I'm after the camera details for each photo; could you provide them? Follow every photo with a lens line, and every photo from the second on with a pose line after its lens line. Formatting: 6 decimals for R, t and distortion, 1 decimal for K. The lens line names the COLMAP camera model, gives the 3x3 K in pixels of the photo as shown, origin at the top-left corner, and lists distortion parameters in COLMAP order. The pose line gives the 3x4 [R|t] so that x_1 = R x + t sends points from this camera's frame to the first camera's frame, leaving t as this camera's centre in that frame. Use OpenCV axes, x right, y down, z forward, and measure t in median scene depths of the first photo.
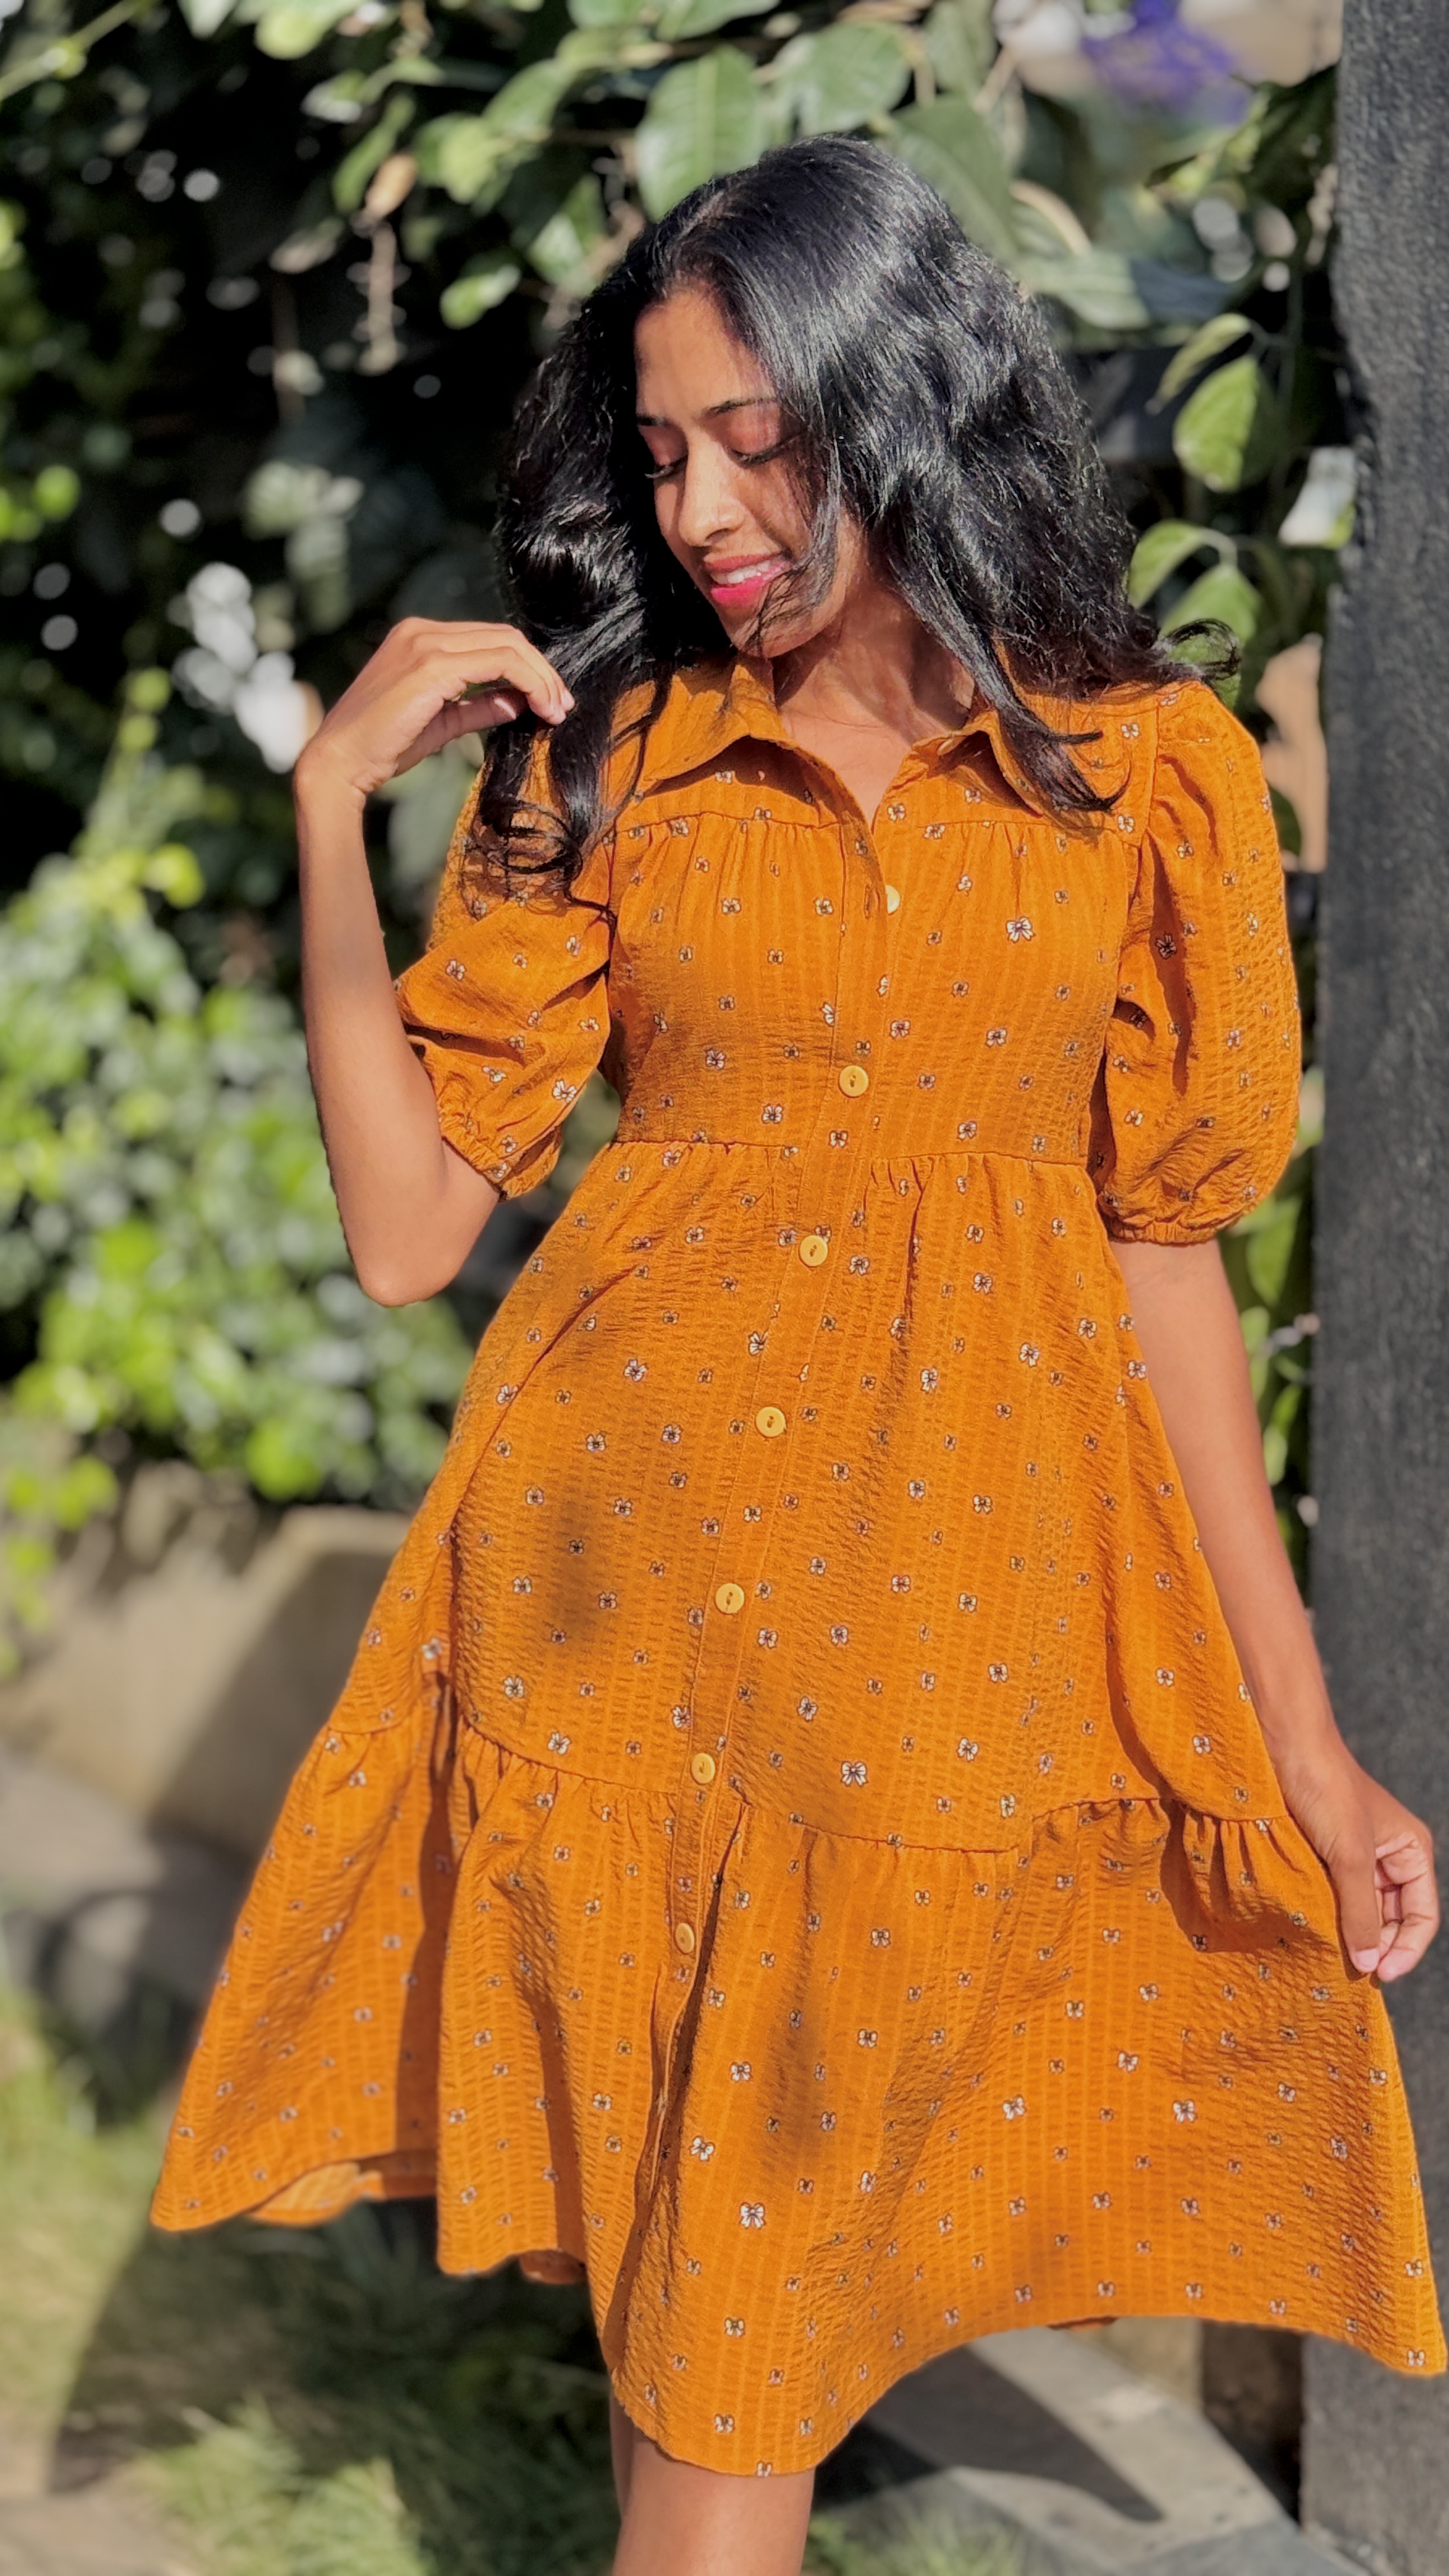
lens RADIAL K [[4479.8, 0, 724.2], [0, 4479.8, 1292.5], [0, 0, 1]] dist [0.036304, 0.000000]
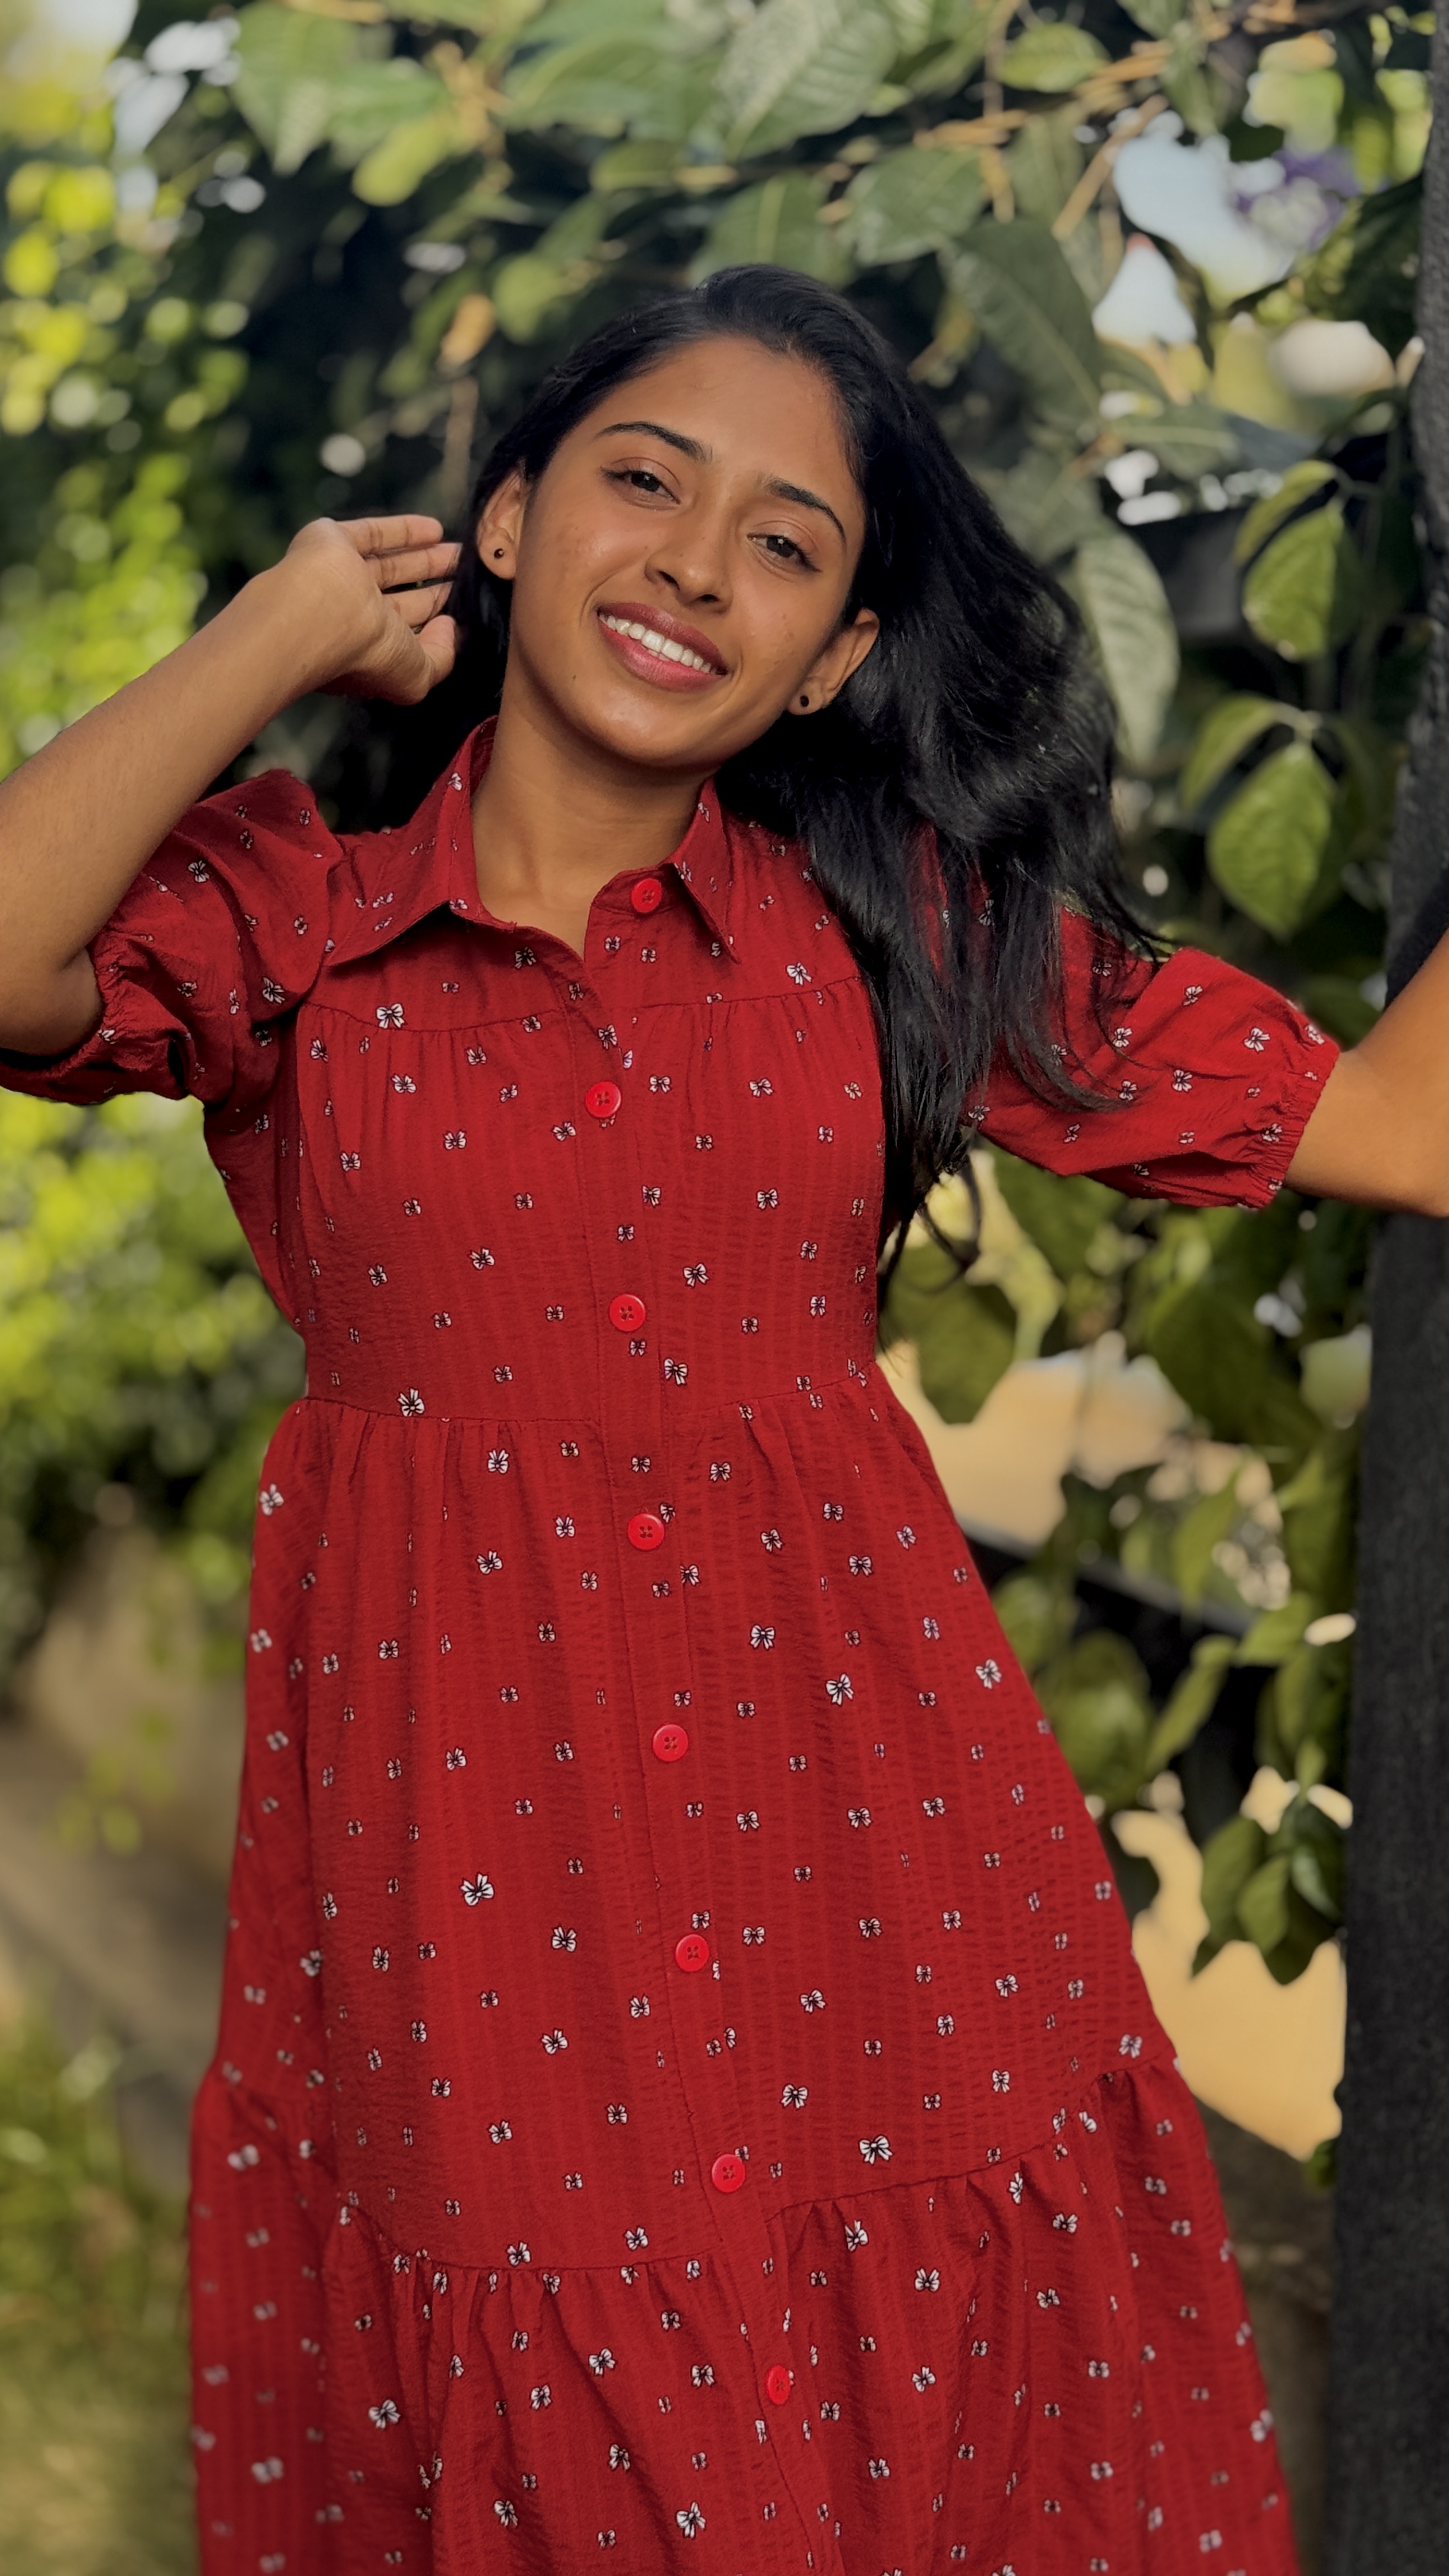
lens RADIAL K [[3720.0, 0, 724.4], [0, 3720.0, 1283.8], [0, 0, 1]] dist [0.120736, 0.000000]
pose [[0.993559, 0.040094, -0.105989, 0.081589], [-0.043152, 0.998711, -0.026720, -0.031991], [0.104781, 0.031122, 0.994008, 0.261236]]
